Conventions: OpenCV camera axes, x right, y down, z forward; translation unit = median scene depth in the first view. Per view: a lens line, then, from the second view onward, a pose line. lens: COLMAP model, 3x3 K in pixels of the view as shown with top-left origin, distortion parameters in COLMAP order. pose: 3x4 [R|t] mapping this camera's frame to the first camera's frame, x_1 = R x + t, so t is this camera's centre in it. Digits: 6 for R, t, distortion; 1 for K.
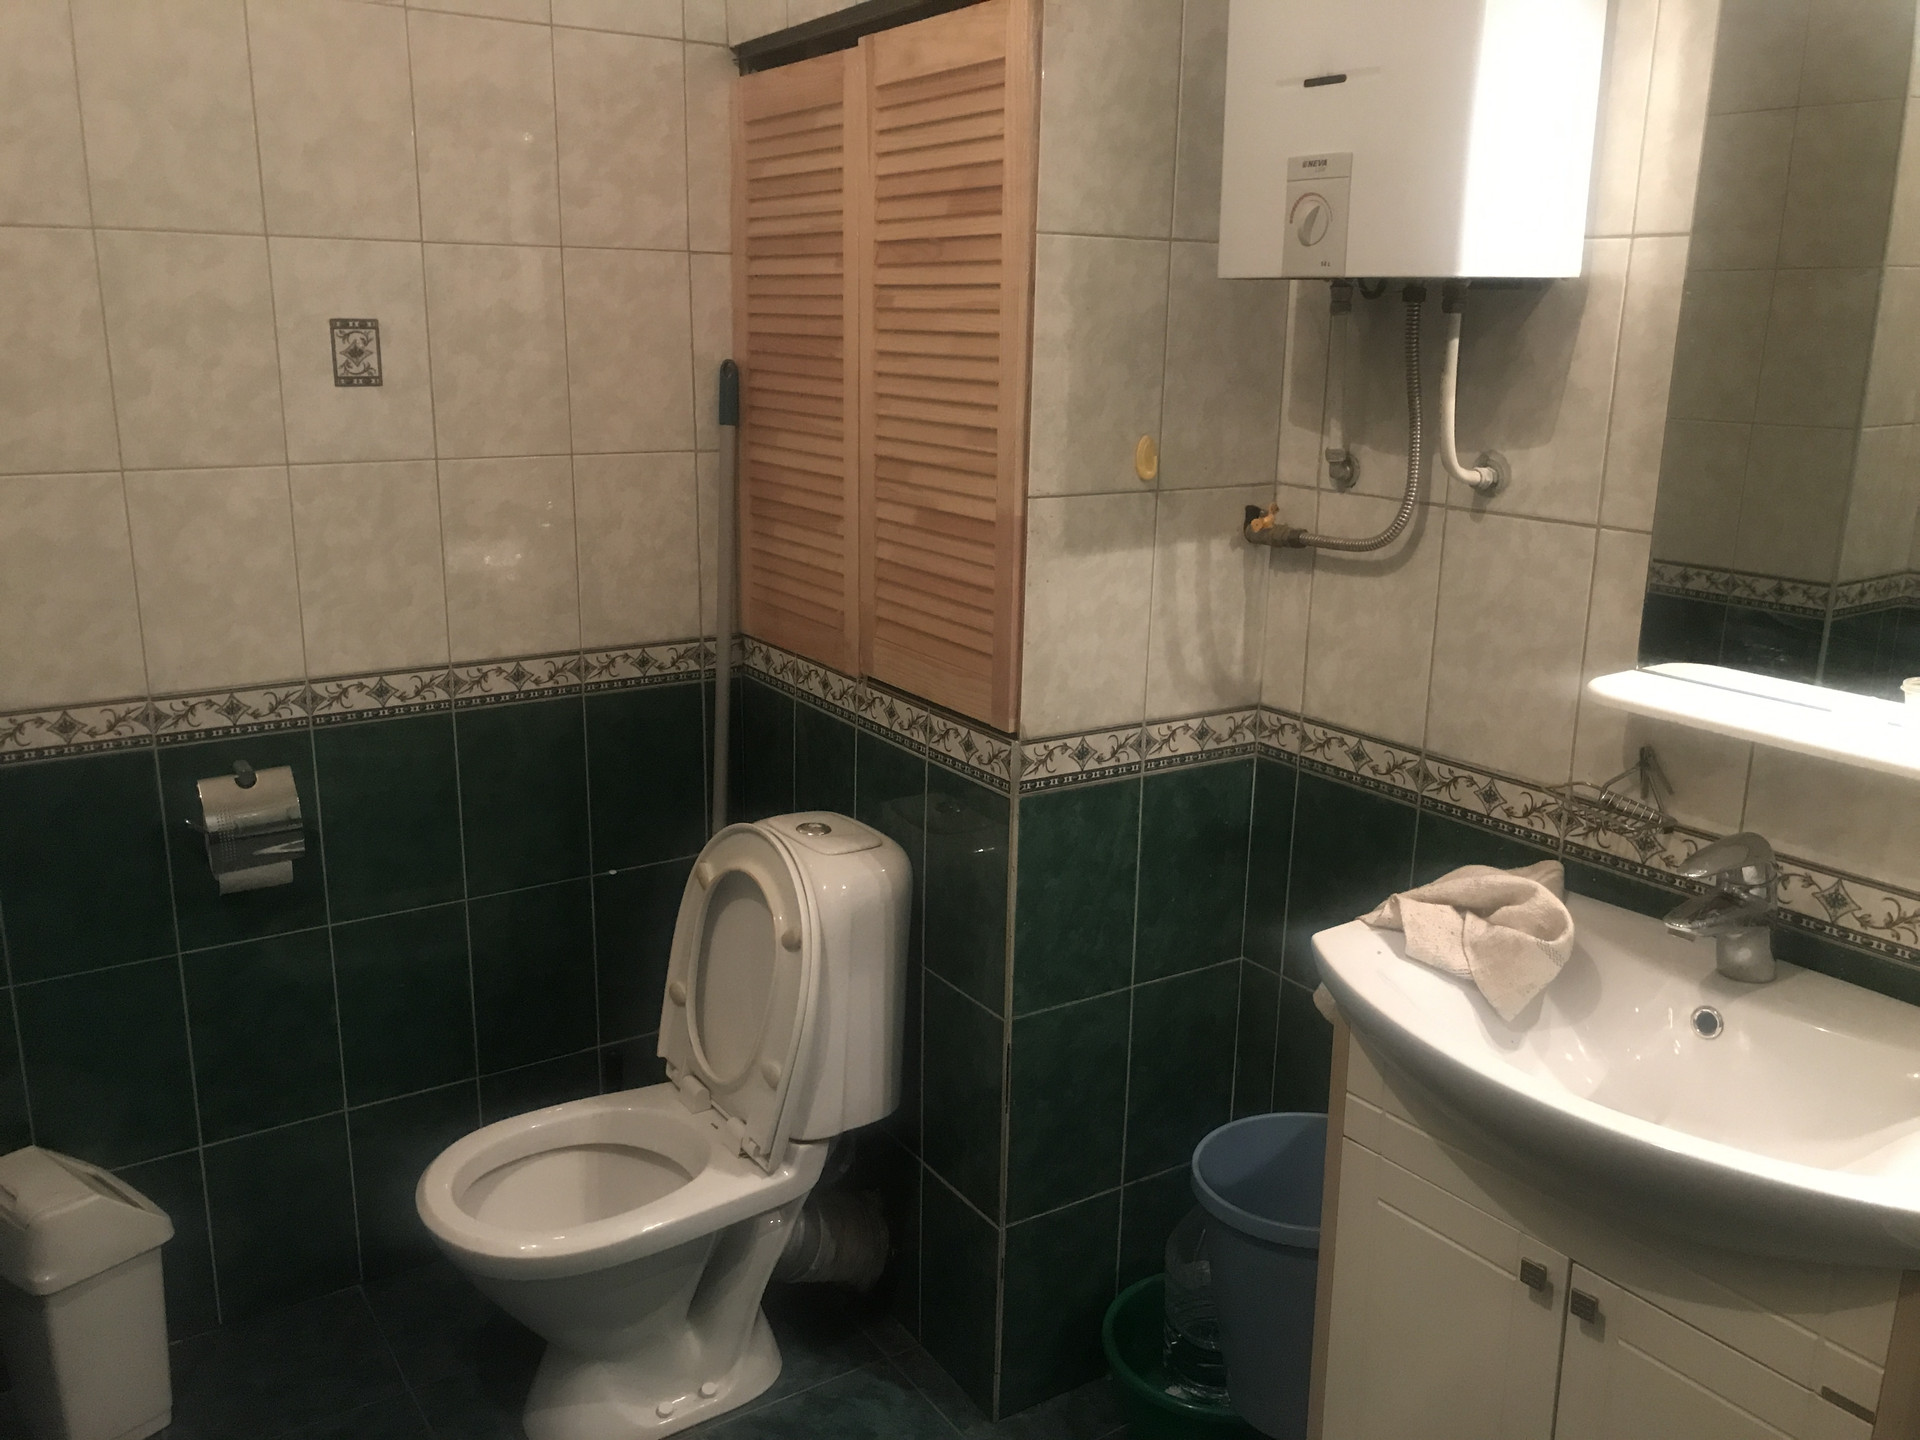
lens RADIAL K [[1578.2, 0, 962.6], [0, 1578.2, 708.6], [0, 0, 1]] dist [0.010295, 0.003566]
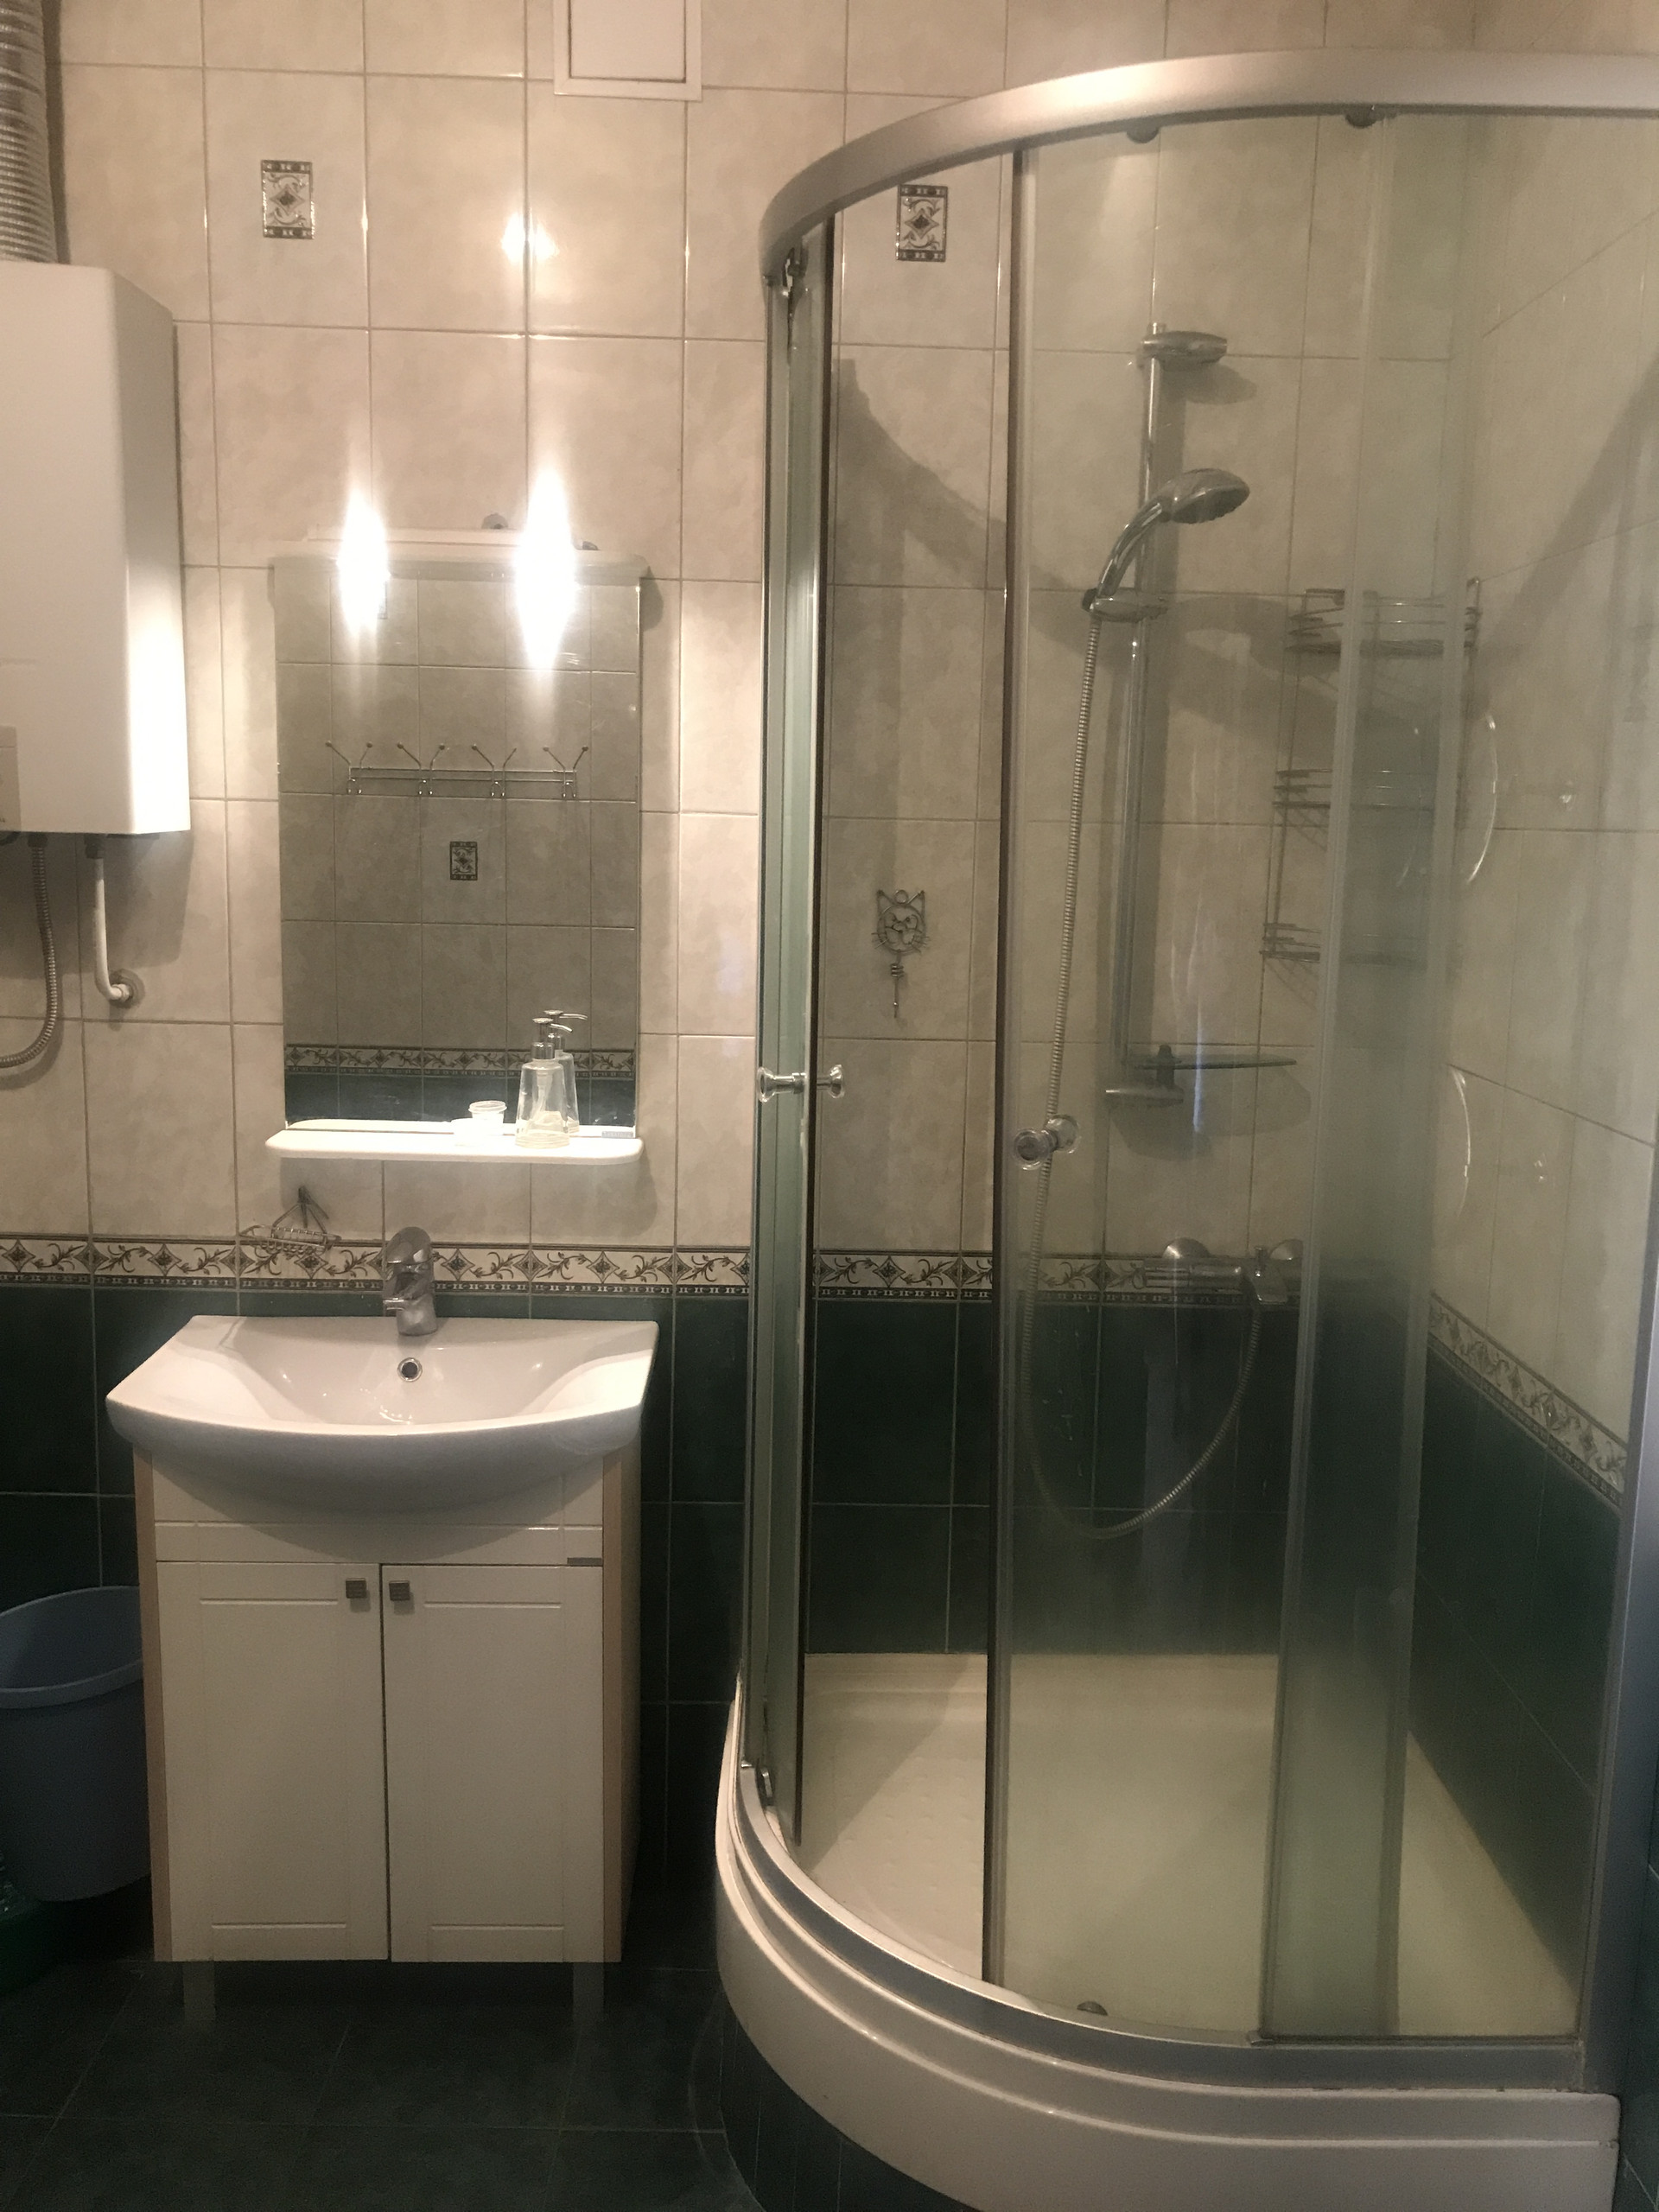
lens RADIAL K [[1818.2, 0, 832.0], [0, 1818.2, 1109.4], [0, 0, 1]] dist [0.010295, 0.003566]
pose [[0.541687, -0.129967, 0.830472, -0.555806], [0.186411, 0.981948, 0.032084, -0.005466], [-0.819650, 0.137430, 0.556136, -0.191200]]
